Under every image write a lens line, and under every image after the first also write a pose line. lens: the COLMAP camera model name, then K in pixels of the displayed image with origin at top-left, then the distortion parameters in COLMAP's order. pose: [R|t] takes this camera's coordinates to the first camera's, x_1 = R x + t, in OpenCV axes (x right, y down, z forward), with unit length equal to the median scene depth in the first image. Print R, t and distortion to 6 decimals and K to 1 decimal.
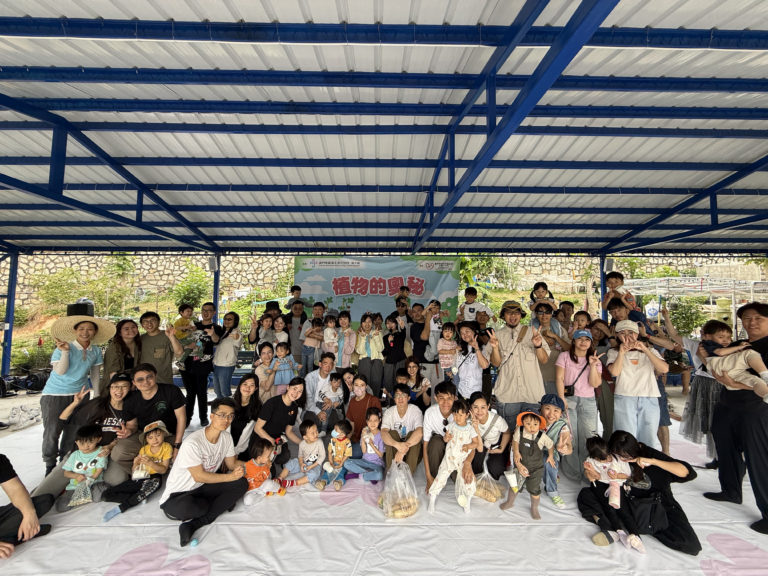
lens RADIAL K [[301.8, 0, 384.0], [0, 301.8, 288.0], [0, 0, 1]] dist [-0.001371, 0.000047]
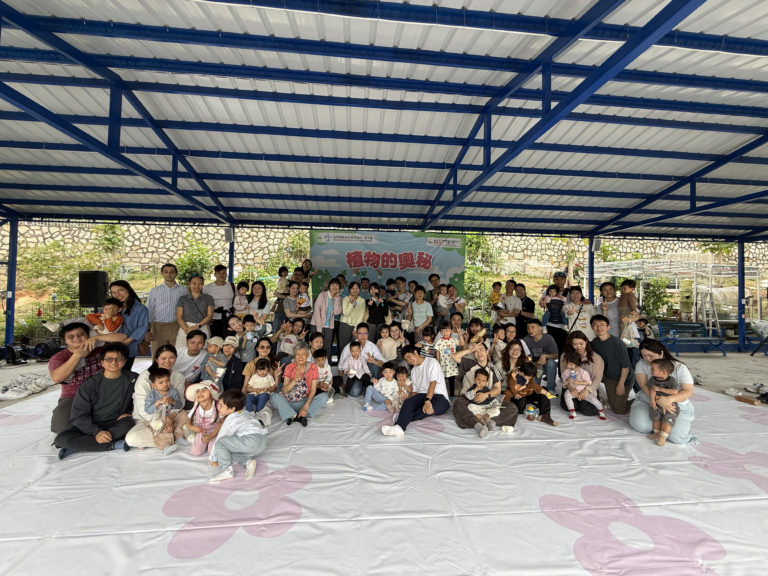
lens RADIAL K [[301.8, 0, 384.0], [0, 301.8, 288.0], [0, 0, 1]] dist [-0.001371, 0.000047]
pose [[0.996976, 0.011354, 0.076877, -0.129768], [-0.014635, 0.999000, 0.042253, 0.049117], [-0.076320, -0.043250, 0.996145, -0.057901]]
